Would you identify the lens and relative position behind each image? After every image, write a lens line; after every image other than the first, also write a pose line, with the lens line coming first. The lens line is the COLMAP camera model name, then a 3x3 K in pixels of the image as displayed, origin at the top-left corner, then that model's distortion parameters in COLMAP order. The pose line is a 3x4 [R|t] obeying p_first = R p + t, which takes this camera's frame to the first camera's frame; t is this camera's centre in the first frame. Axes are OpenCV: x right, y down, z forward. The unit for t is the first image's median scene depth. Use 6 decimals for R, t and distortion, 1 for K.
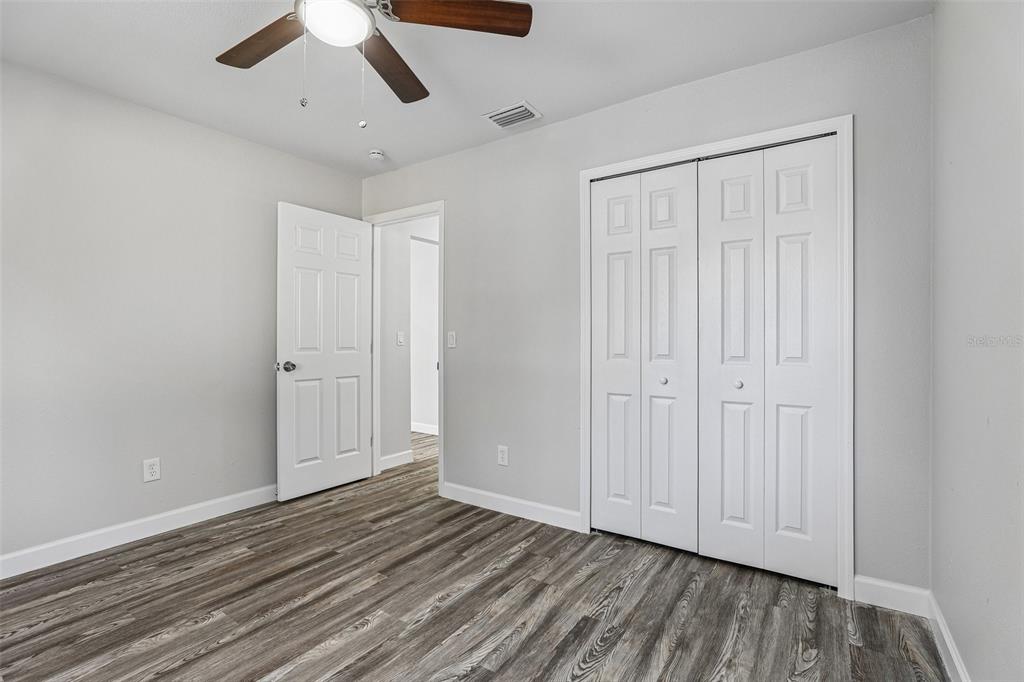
lens RADIAL K [[469.9, 0, 511.9], [0, 469.9, 337.6], [0, 0, 1]] dist [-0.040880, 0.012161]
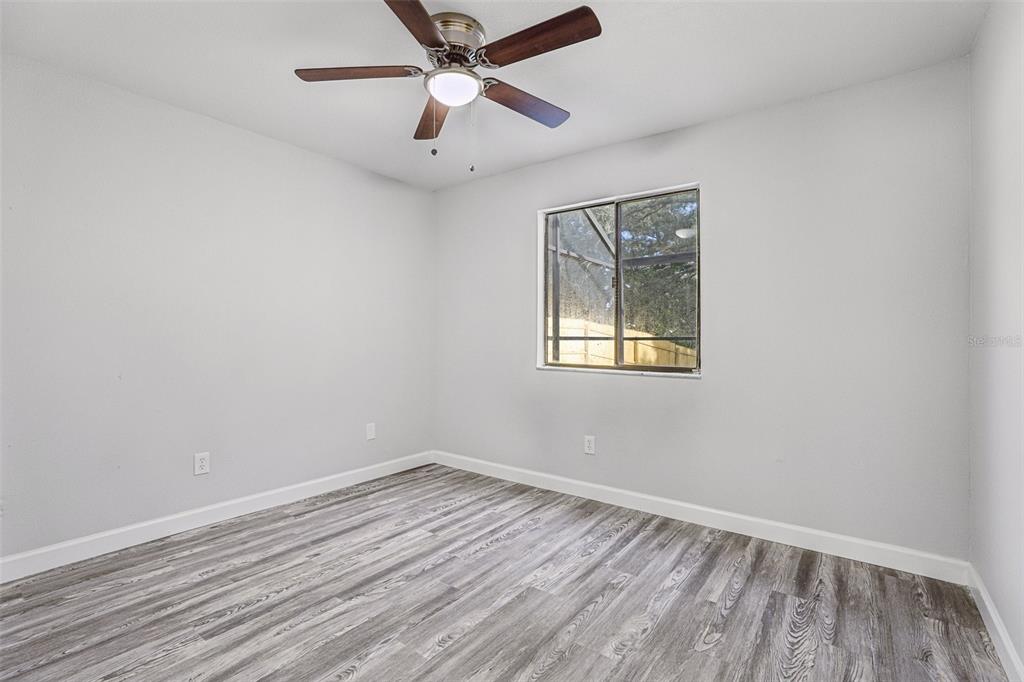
lens RADIAL K [[469.9, 0, 511.9], [0, 469.9, 337.6], [0, 0, 1]] dist [-0.040880, 0.012161]
pose [[-0.998879, -0.005579, 0.047016, -0.524729], [-0.005786, 0.999974, -0.004263, 0.001965], [-0.046991, -0.004530, -0.998885, 2.025772]]
